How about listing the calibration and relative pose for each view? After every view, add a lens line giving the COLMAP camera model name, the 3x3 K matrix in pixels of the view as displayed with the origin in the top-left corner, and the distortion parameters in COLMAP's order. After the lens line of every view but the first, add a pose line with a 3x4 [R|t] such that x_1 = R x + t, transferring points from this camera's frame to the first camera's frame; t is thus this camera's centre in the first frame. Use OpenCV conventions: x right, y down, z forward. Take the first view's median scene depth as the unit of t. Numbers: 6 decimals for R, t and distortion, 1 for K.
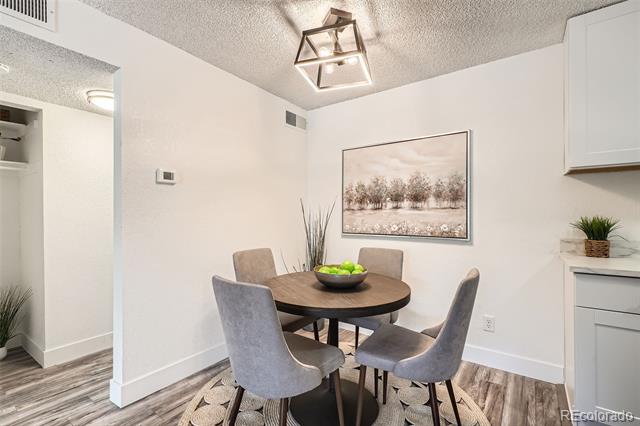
lens RADIAL K [[293.5, 0, 317.5], [0, 293.5, 215.0], [0, 0, 1]] dist [0.007347, -0.003595]
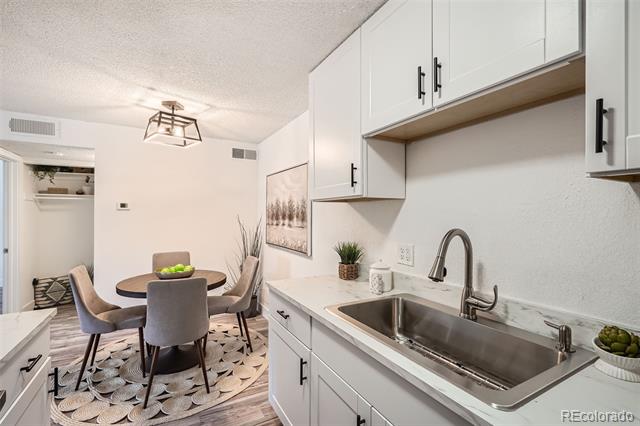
lens RADIAL K [[293.5, 0, 315.5], [0, 293.5, 213.9], [0, 0, 1]] dist [0.007347, -0.003595]
pose [[0.900607, 0.006864, -0.434580, 0.942830], [-0.008074, 0.999967, -0.000938, -0.070852], [0.434559, 0.004353, 0.900633, -0.031232]]
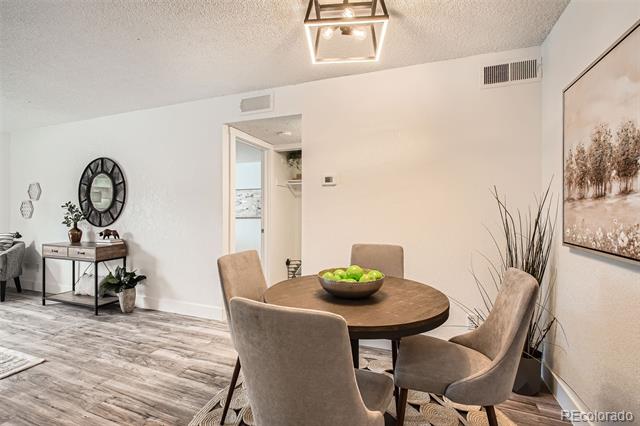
lens RADIAL K [[293.5, 0, 317.8], [0, 293.5, 208.3], [0, 0, 1]] dist [0.007347, -0.003595]
pose [[0.254395, -0.003703, -0.967093, 0.584967], [-0.002805, 0.999986, -0.004567, 0.001859], [0.967096, 0.003875, 0.254381, 0.479067]]
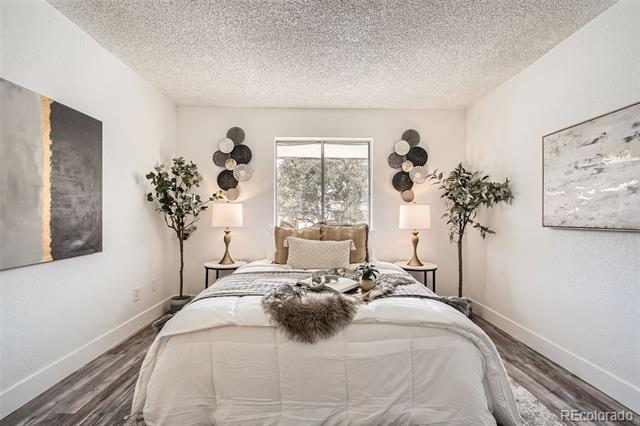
lens RADIAL K [[293.5, 0, 318.3], [0, 293.5, 210.9], [0, 0, 1]] dist [0.007347, -0.003595]
pose [[-0.811454, -0.003801, -0.584404, -1.338337], [0.001894, 0.999956, -0.009134, 0.044033], [0.584413, -0.008519, -0.811412, 0.655211]]
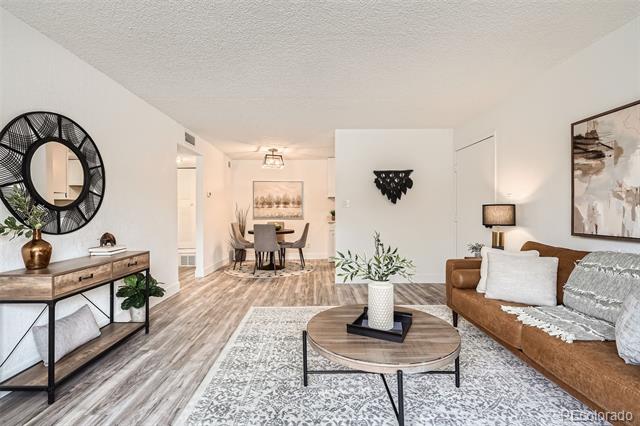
lens RADIAL K [[293.5, 0, 320.1], [0, 293.5, 210.2], [0, 0, 1]] dist [0.007347, -0.003595]
pose [[0.798478, 0.003223, 0.602016, -1.020742], [0.003608, 0.999942, -0.010139, 0.033034], [-0.602013, 0.010268, 0.798420, -1.326164]]
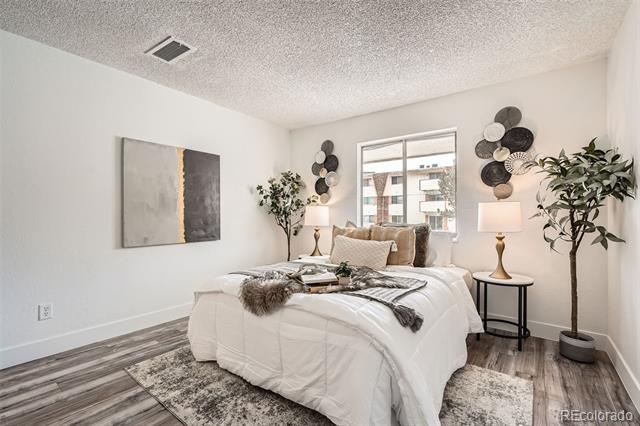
lens RADIAL K [[293.5, 0, 320.7], [0, 293.5, 213.5], [0, 0, 1]] dist [0.007347, -0.003595]
pose [[-0.999506, 0.006314, 0.030773, -1.813288], [0.006043, 0.999942, -0.008896, 0.050583], [-0.030827, -0.008705, -0.999487, 0.891799]]
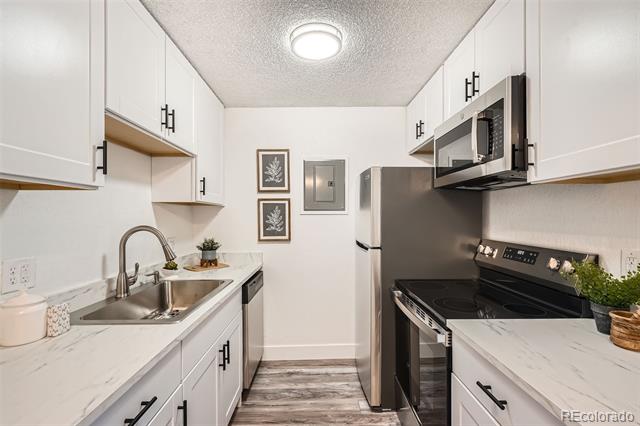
lens RADIAL K [[293.5, 0, 316.2], [0, 293.5, 217.7], [0, 0, 1]] dist [0.007347, -0.003595]
pose [[-0.594098, 0.009667, 0.804335, 0.228980], [0.009958, 0.999940, -0.004663, -0.060336], [-0.804331, 0.005239, -0.594158, 0.553893]]
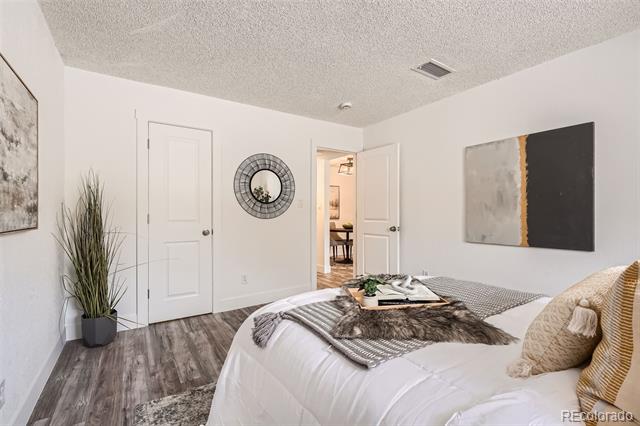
lens RADIAL K [[293.5, 0, 313.3], [0, 293.5, 213.4], [0, 0, 1]] dist [0.007347, -0.003595]
pose [[0.370840, 0.010327, 0.928639, -2.415549], [-0.002778, 0.999946, -0.010010, 0.053775], [-0.928693, 0.001132, 0.370848, 0.039625]]
